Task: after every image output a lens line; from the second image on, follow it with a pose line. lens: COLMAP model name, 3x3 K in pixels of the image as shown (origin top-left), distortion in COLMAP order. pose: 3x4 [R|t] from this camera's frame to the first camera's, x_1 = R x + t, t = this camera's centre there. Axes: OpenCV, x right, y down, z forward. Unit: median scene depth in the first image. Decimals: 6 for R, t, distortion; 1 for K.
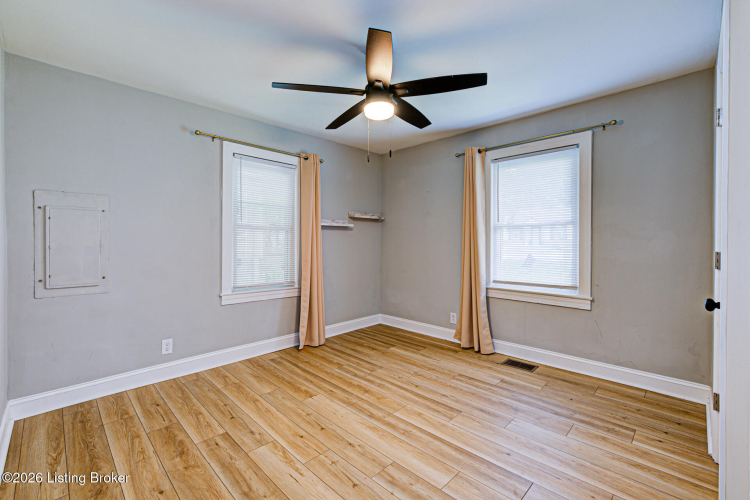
lens RADIAL K [[317.5, 0, 373.5], [0, 317.5, 248.0], [0, 0, 1]] dist [-0.001753, 0.000155]
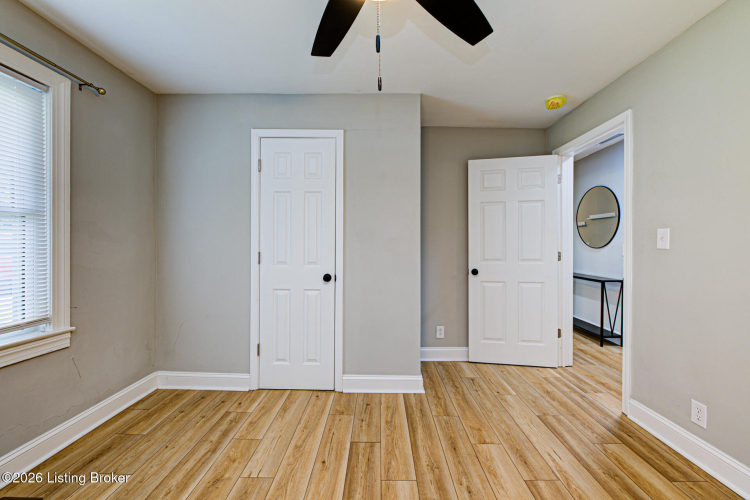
lens RADIAL K [[314.8, 0, 371.3], [0, 314.8, 247.8], [0, 0, 1]] dist [-0.003653, -0.000178]
pose [[-0.679372, -0.004337, 0.733782, -0.314929], [0.017842, 0.999589, 0.022427, -0.022324], [-0.733577, 0.028328, -0.679015, 1.267424]]
